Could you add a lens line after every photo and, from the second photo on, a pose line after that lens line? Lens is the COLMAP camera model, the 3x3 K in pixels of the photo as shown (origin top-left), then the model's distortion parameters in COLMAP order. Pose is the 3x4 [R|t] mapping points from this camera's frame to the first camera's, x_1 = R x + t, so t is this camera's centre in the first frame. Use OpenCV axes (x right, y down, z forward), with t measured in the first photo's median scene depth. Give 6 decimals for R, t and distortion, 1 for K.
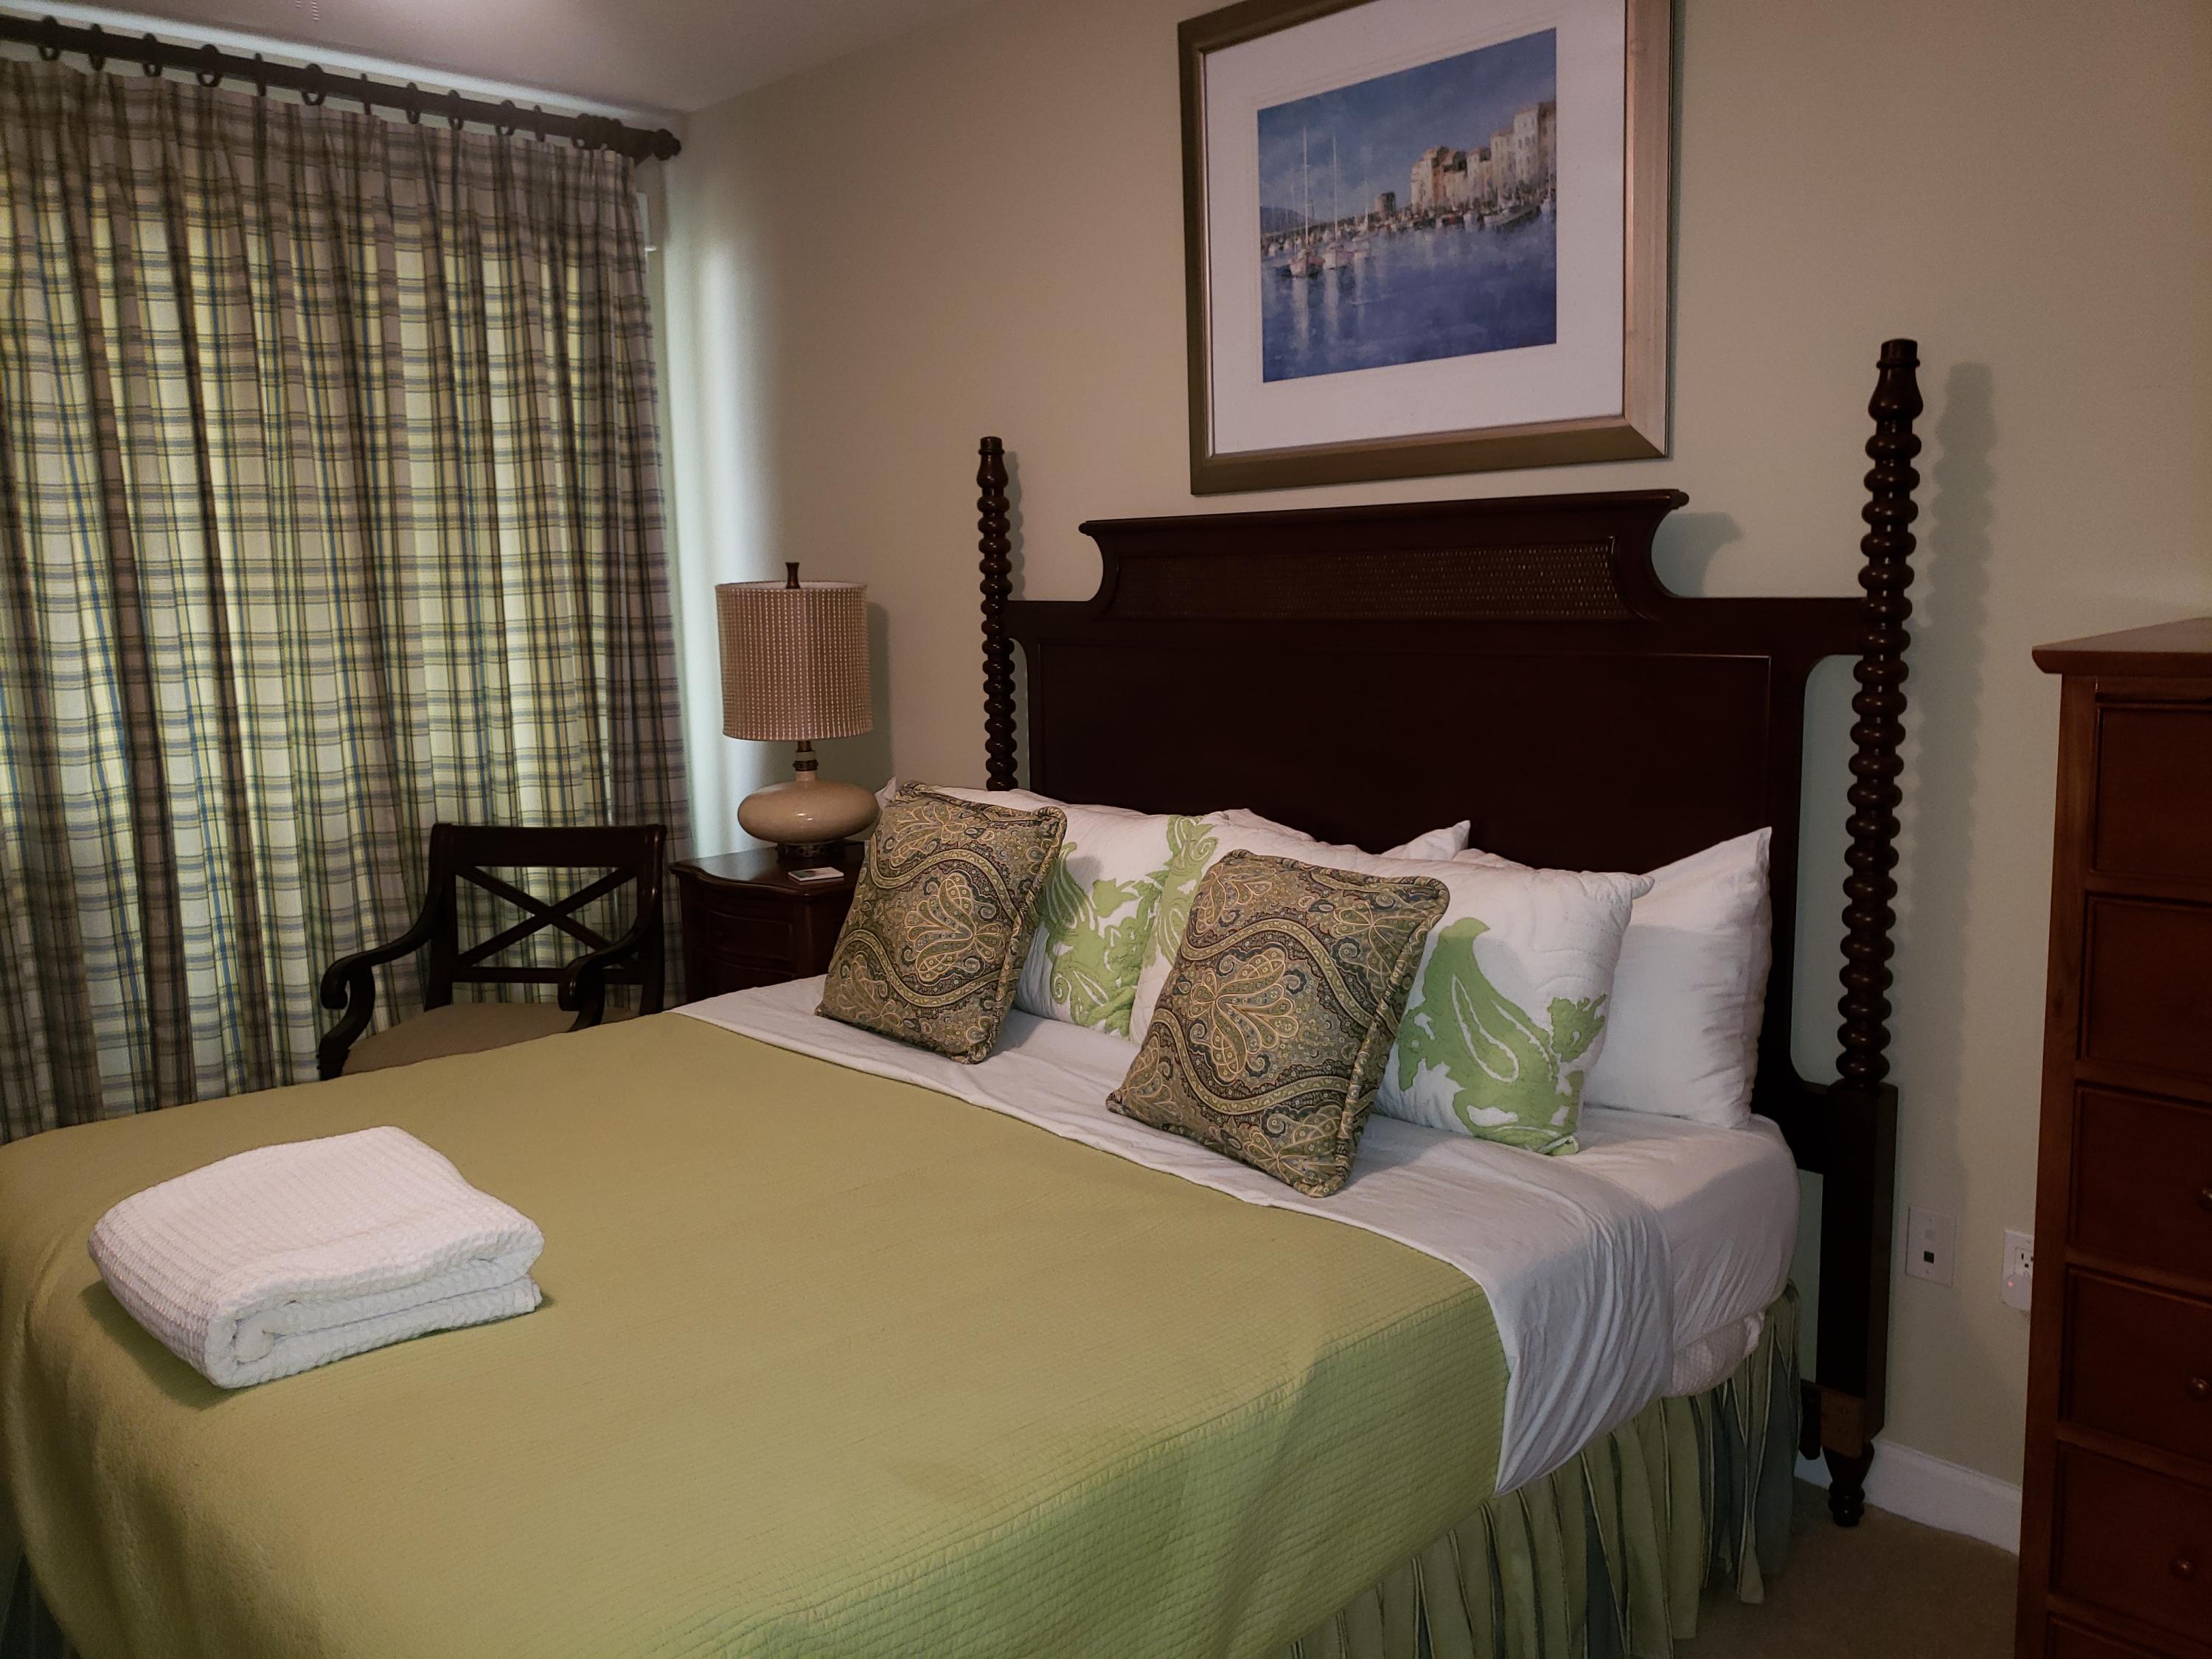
lens RADIAL K [[1767.0, 0, 1135.8], [0, 1767.0, 832.3], [0, 0, 1]] dist [0.090981, -0.005197]
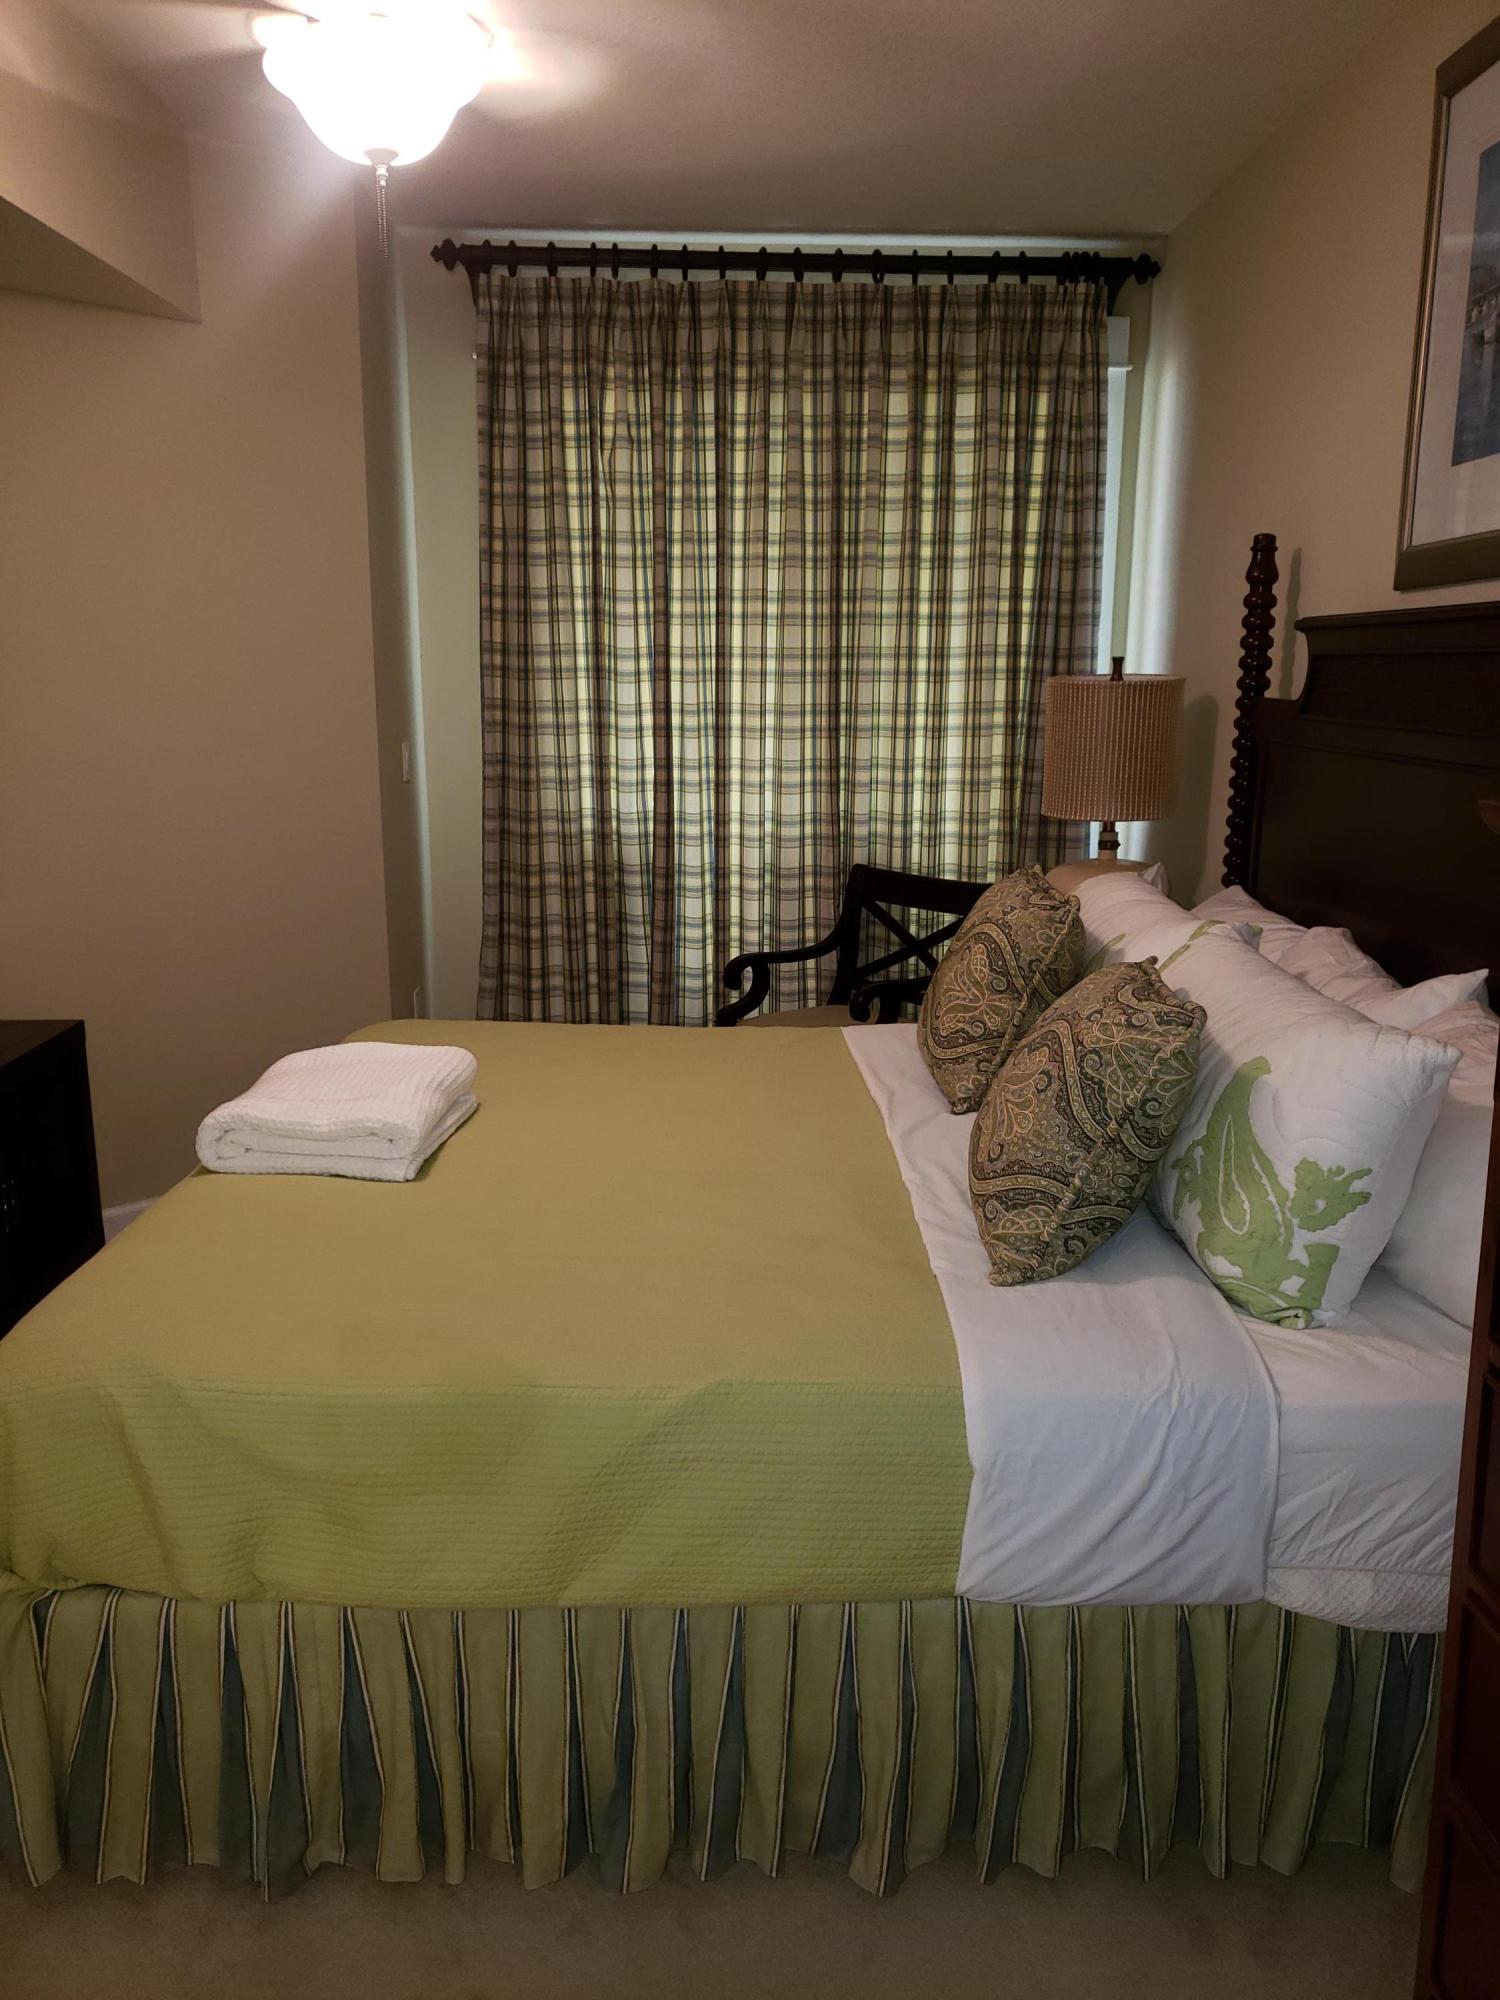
lens RADIAL K [[1560.6, 0, 754.9], [0, 1560.6, 1046.9], [0, 0, 1]] dist [0.115705, -0.178491]
pose [[0.742944, 0.188163, -0.642362, 0.334225], [-0.129886, 0.981961, 0.137415, -0.023178], [0.656630, -0.018658, 0.753982, 0.130754]]
